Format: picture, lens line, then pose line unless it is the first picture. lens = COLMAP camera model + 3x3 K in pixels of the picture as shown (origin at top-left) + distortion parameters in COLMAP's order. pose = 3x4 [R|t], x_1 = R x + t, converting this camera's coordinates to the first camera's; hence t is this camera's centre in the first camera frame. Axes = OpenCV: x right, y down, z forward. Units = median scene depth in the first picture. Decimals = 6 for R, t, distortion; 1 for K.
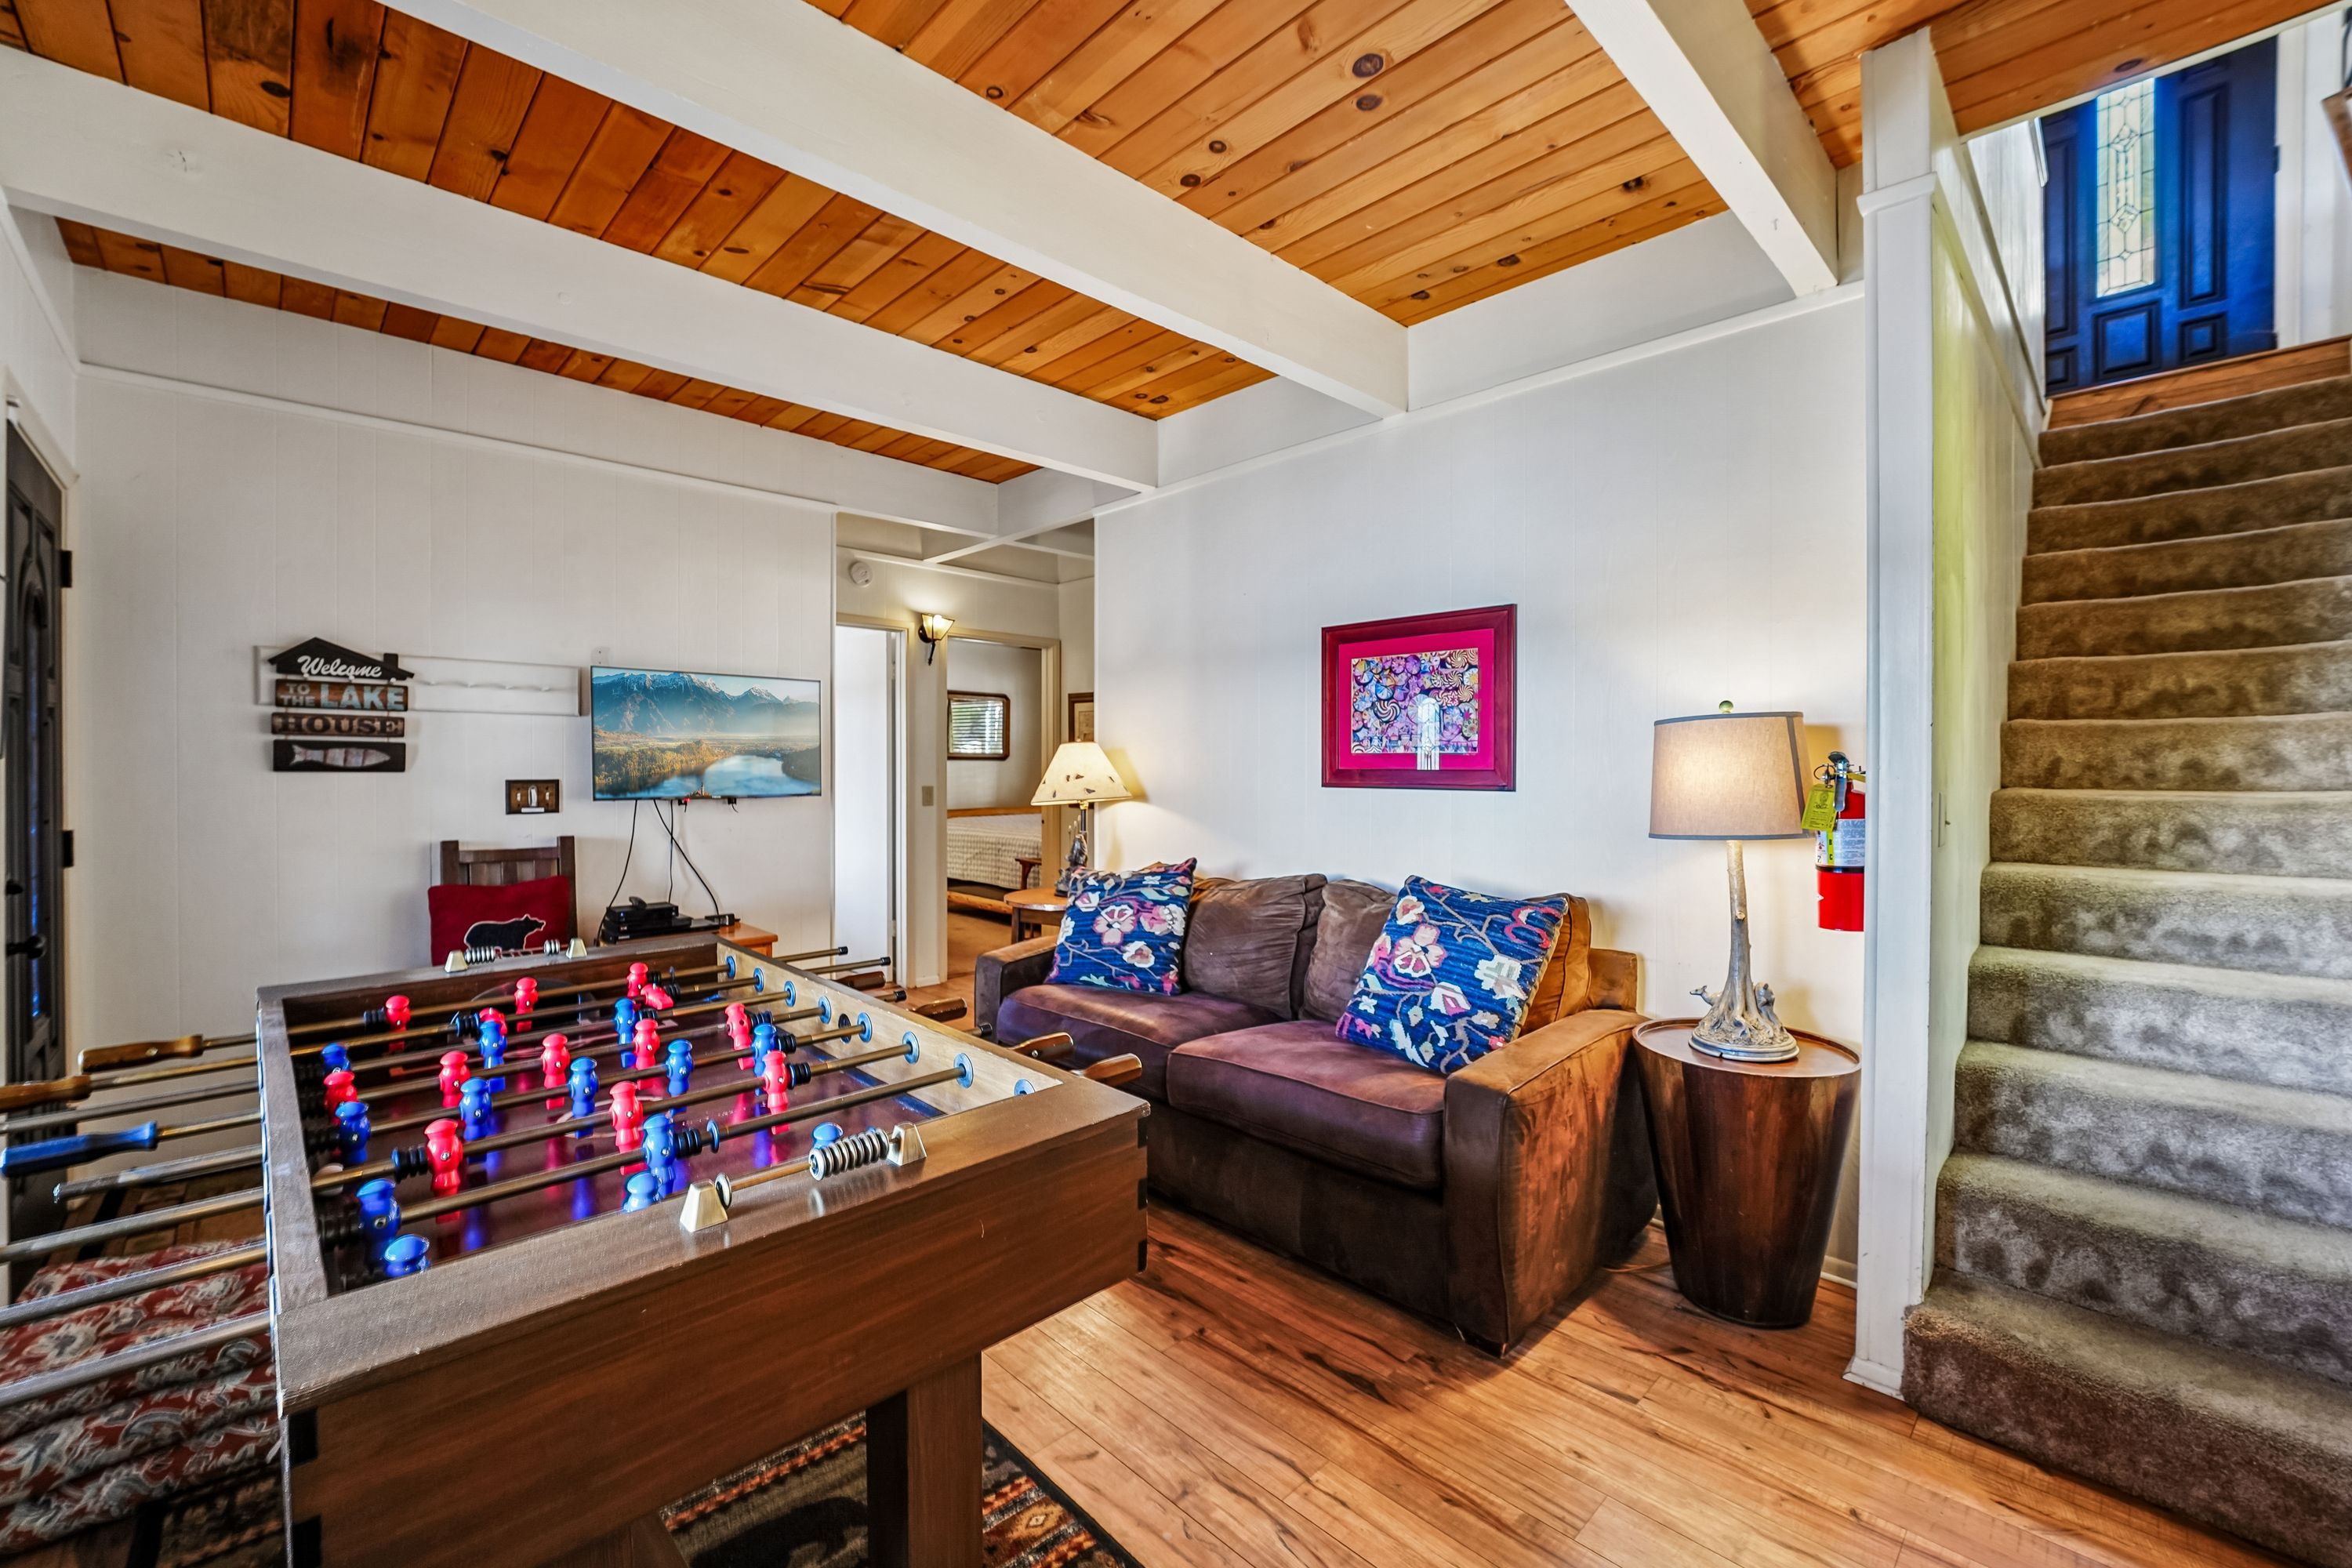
lens RADIAL K [[971.2, 0, 1175.4], [0, 971.2, 773.9], [0, 0, 1]] dist [-0.031075, 0.005872]
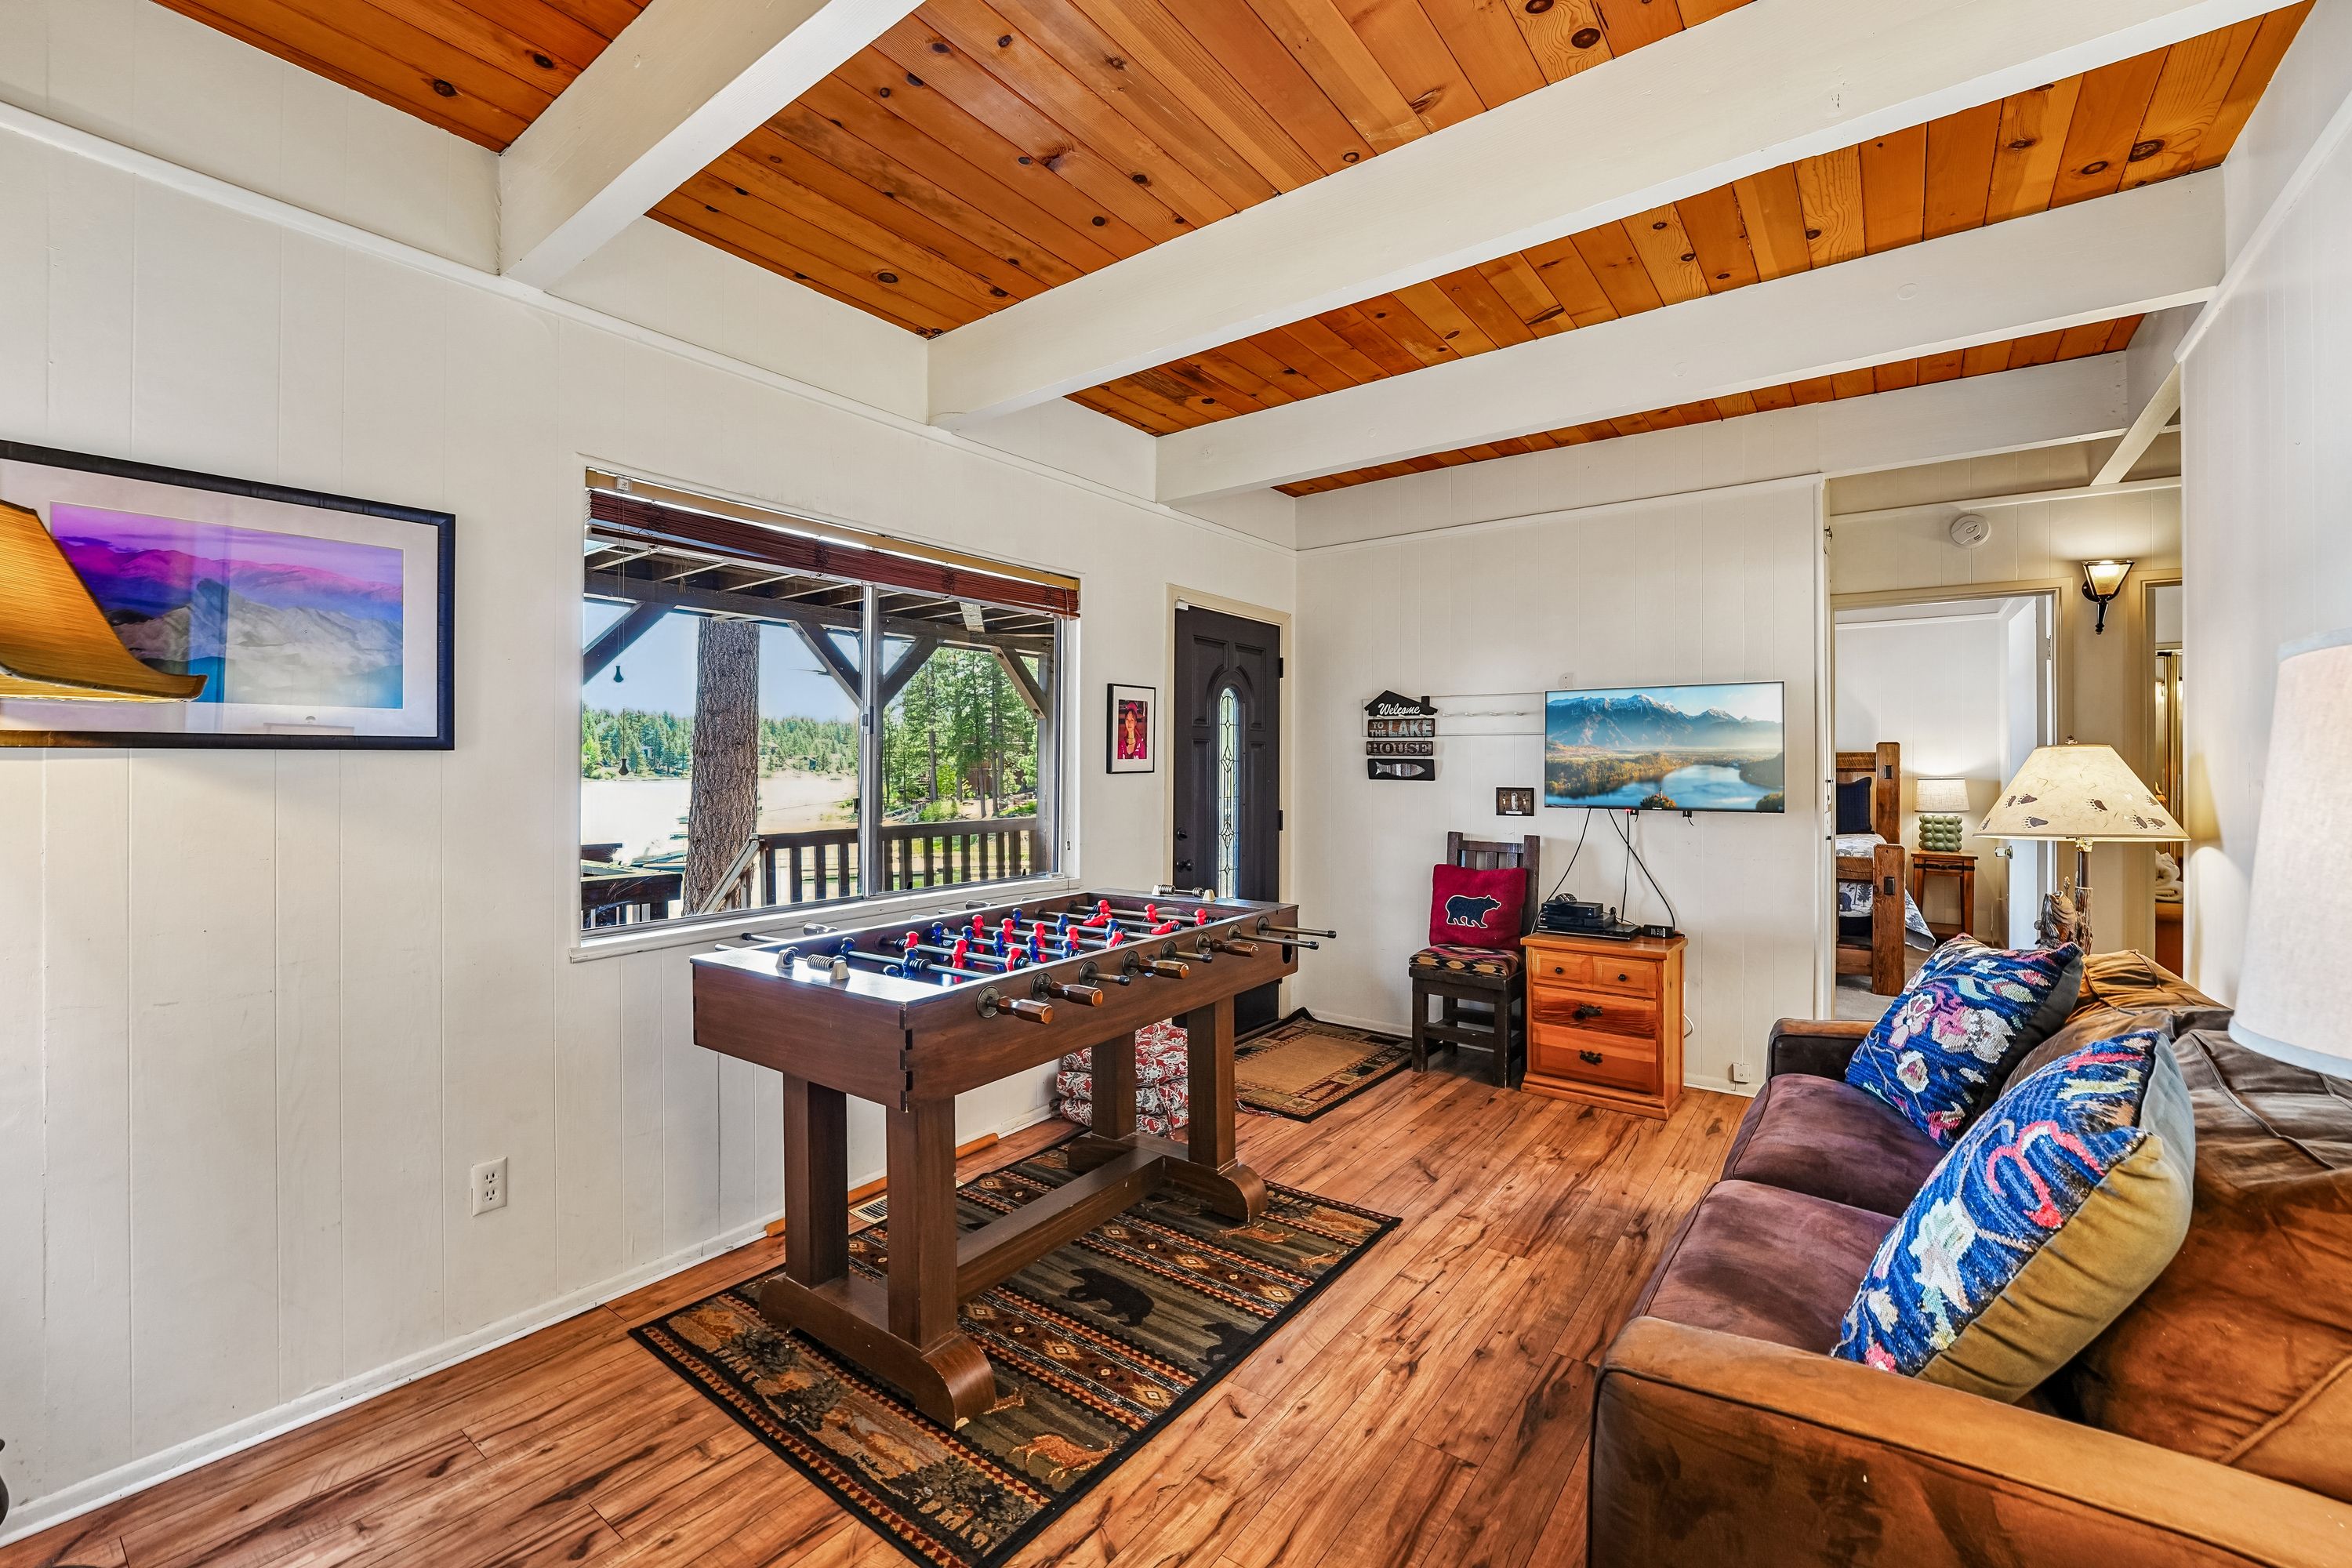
lens RADIAL K [[971.2, 0, 1167.4], [0, 971.2, 767.8], [0, 0, 1]] dist [-0.031075, 0.005872]
pose [[0.148818, -0.000530, -0.988865, 0.522875], [-0.009559, 0.999952, -0.001974, -0.013560], [0.988818, 0.009747, 0.148806, 0.397013]]
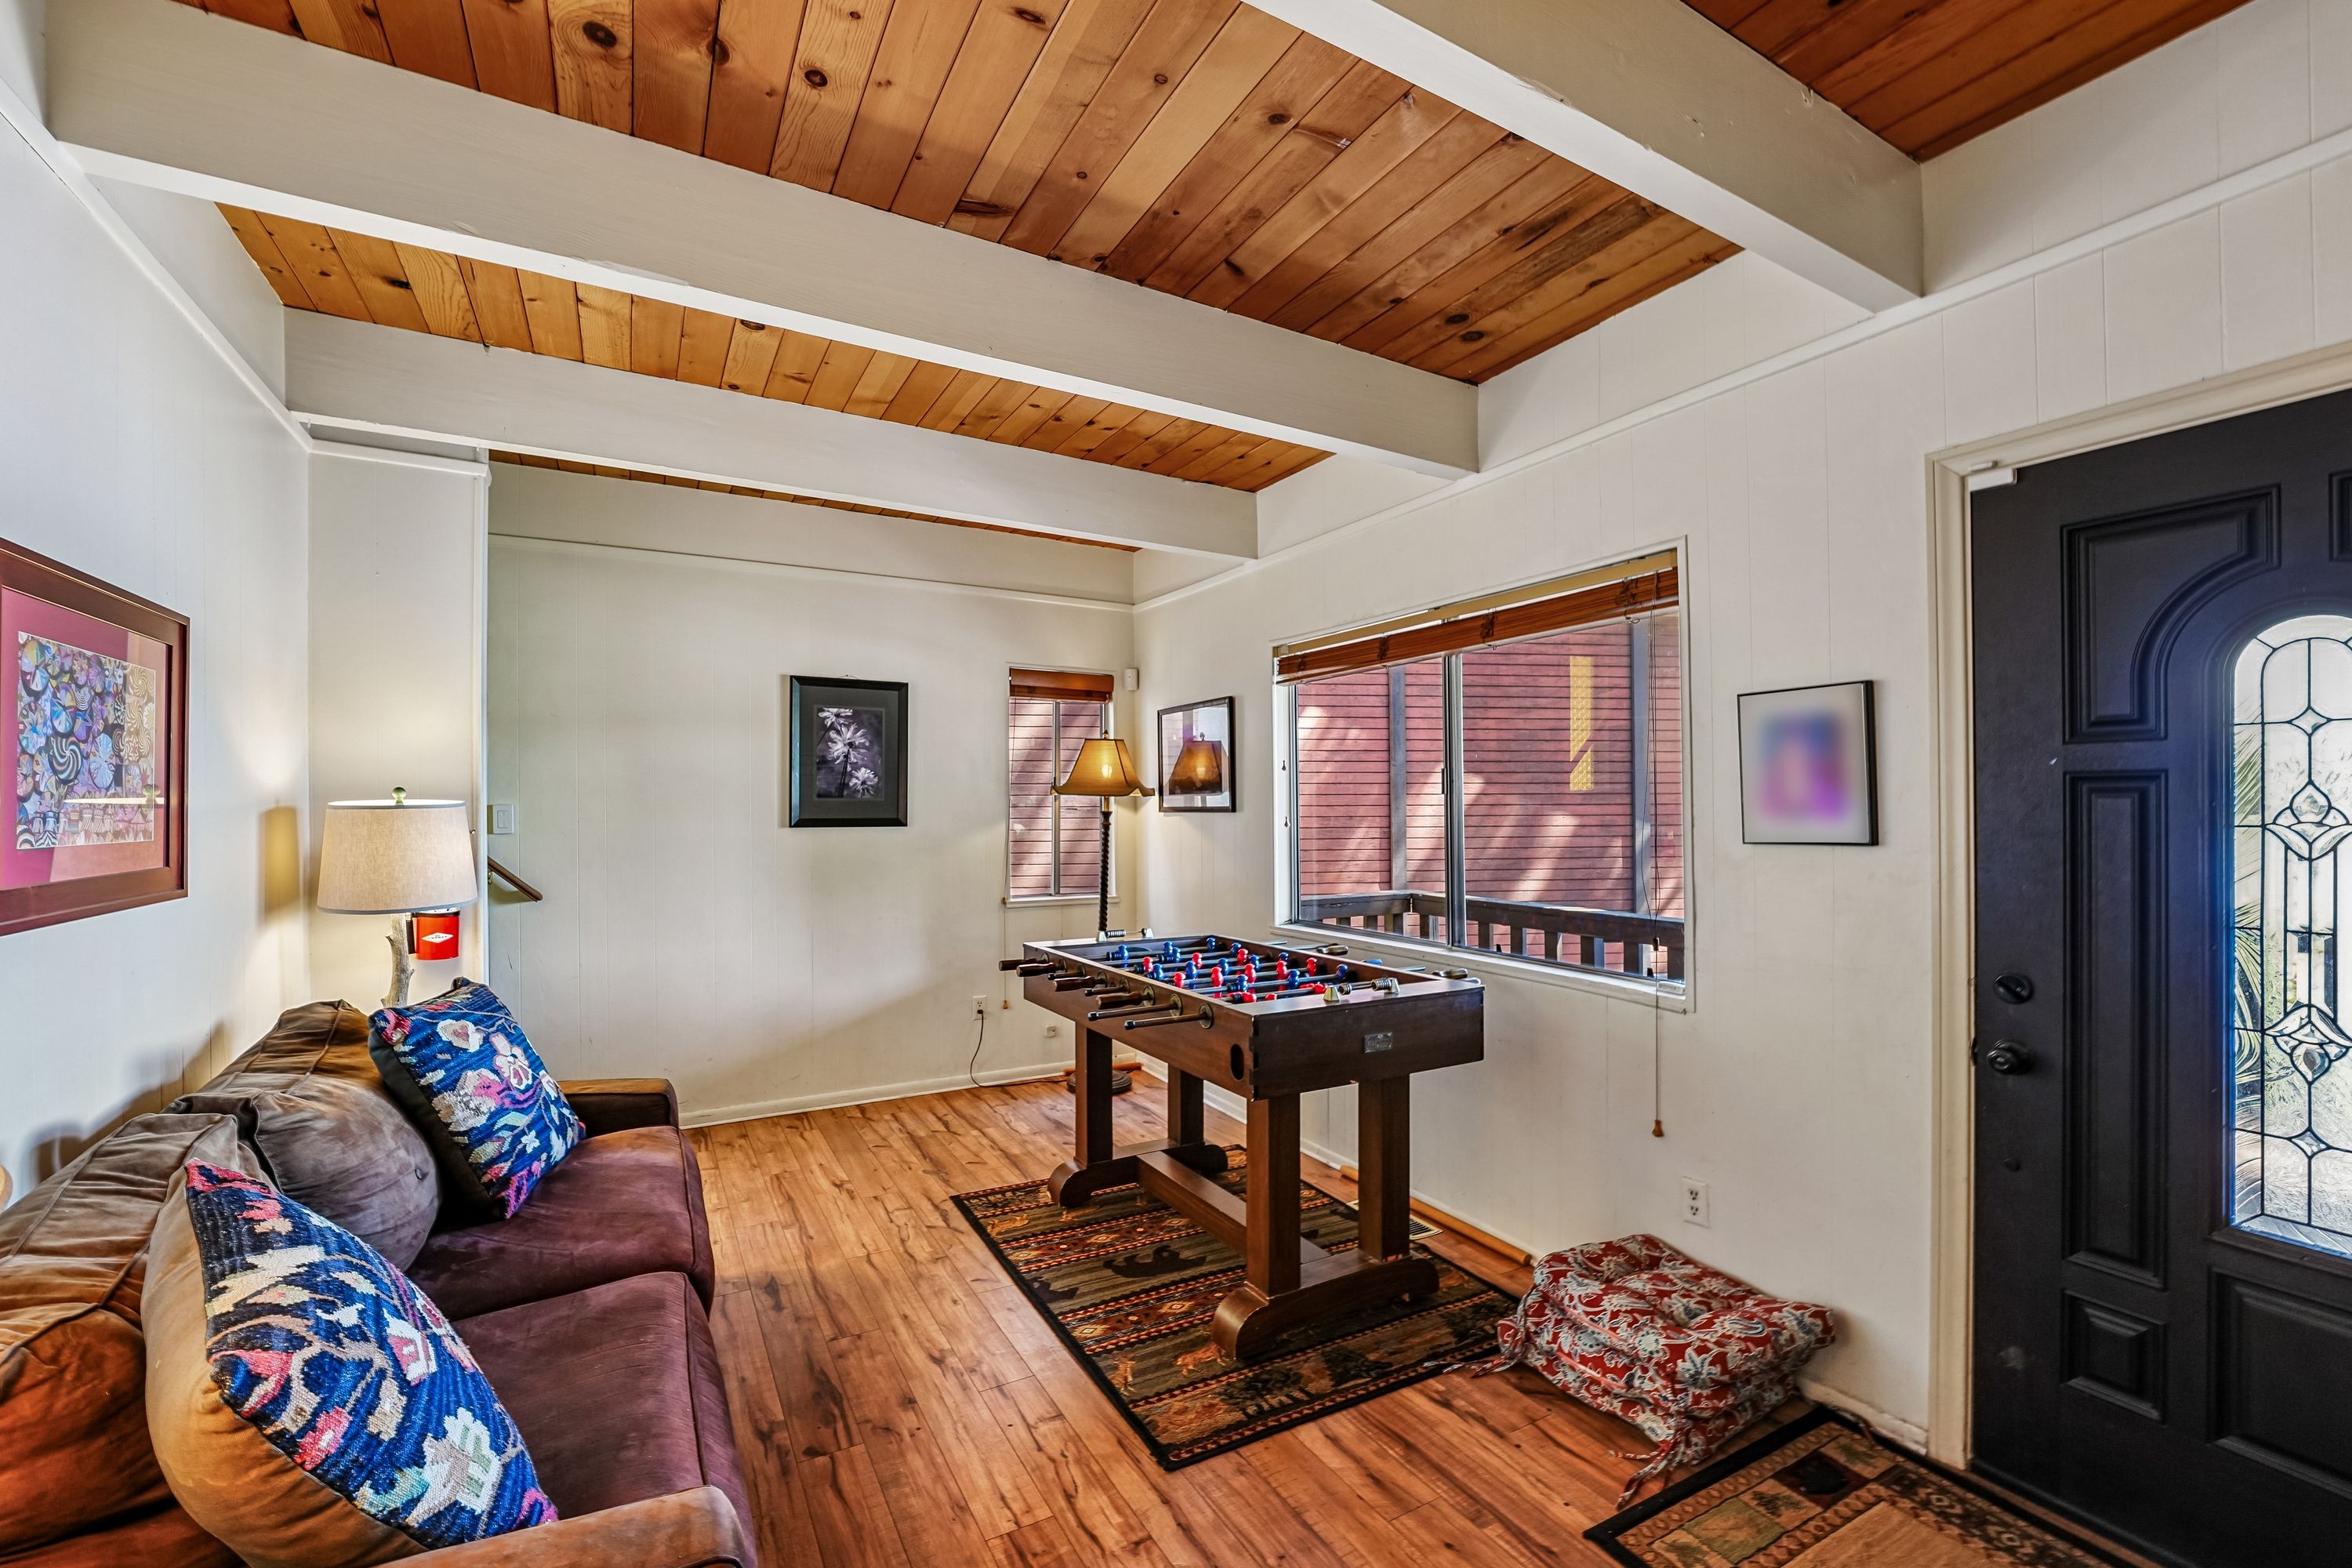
lens RADIAL K [[971.2, 0, 1169.3], [0, 971.2, 802.4], [0, 0, 1]] dist [-0.031075, 0.005872]
pose [[-0.965191, 0.004098, 0.261515, -0.430886], [0.005099, 0.999982, 0.003148, -0.041600], [-0.261498, 0.004372, -0.965194, 1.297541]]
